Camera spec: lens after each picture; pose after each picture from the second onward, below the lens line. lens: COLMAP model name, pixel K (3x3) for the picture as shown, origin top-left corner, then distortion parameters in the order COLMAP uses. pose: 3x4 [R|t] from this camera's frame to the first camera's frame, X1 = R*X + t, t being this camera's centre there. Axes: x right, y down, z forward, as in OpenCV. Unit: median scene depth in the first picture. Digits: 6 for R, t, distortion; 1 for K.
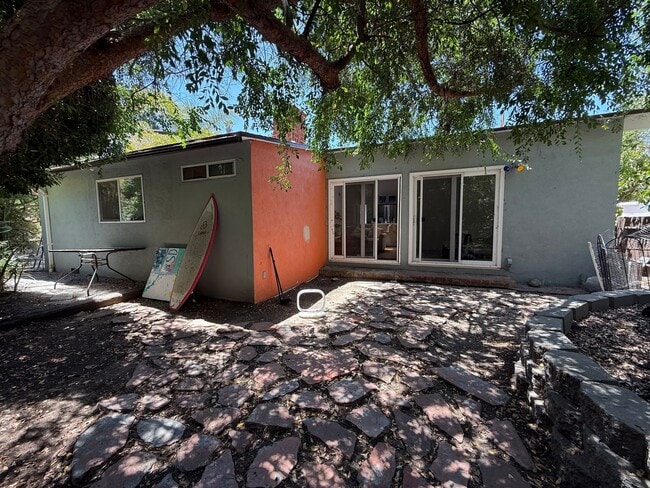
lens RADIAL K [[250.2, 0, 325.0], [0, 250.2, 244.0], [0, 0, 1]] dist [0.000317, -0.000038]
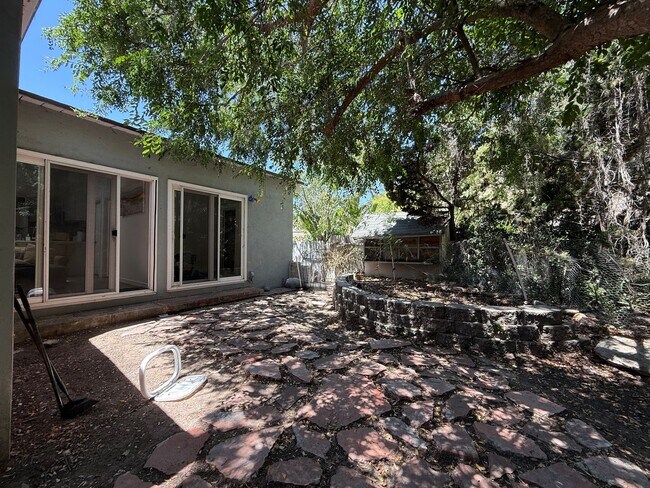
lens RADIAL K [[250.2, 0, 325.0], [0, 250.2, 244.0], [0, 0, 1]] dist [0.000317, -0.000038]
pose [[0.248519, 0.023770, 0.968335, -0.367432], [0.065915, 0.996966, -0.041390, -0.003348], [-0.966382, 0.074114, 0.246198, 0.353913]]
